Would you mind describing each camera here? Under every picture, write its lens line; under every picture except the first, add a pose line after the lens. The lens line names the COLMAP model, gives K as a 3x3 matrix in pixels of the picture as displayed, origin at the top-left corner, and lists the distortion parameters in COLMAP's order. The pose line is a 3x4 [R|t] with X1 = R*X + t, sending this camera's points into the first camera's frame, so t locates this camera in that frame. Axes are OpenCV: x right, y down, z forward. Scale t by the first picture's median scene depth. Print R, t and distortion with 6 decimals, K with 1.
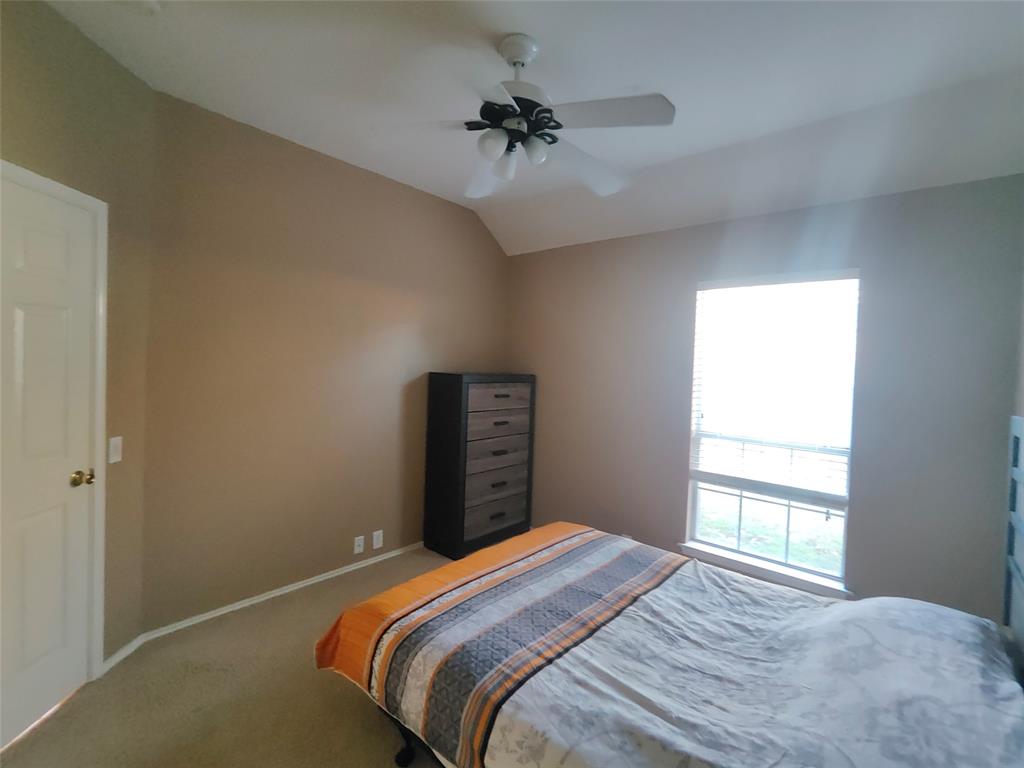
lens RADIAL K [[467.2, 0, 515.8], [0, 467.2, 380.4], [0, 0, 1]] dist [-0.004573, 0.002010]
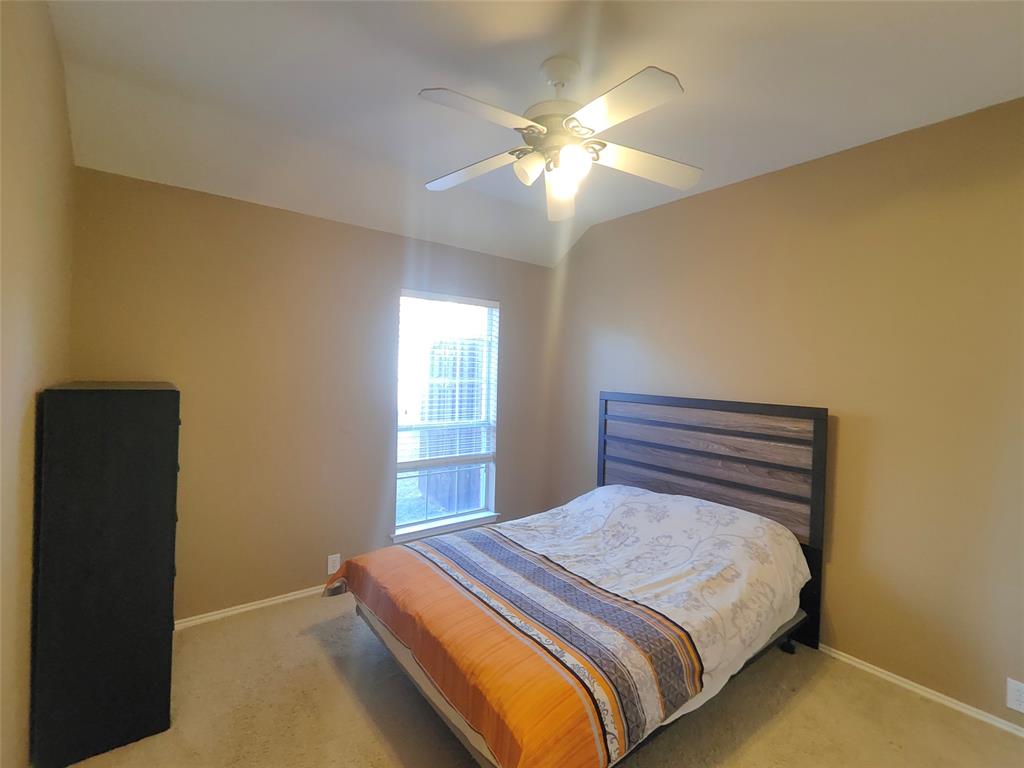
lens RADIAL K [[467.2, 0, 516.7], [0, 467.2, 381.1], [0, 0, 1]] dist [-0.004573, 0.002010]
pose [[0.187234, -0.055242, 0.980761, -0.929549], [0.014813, 0.998463, 0.053411, -0.075213], [-0.982204, 0.004527, 0.187765, 0.801820]]
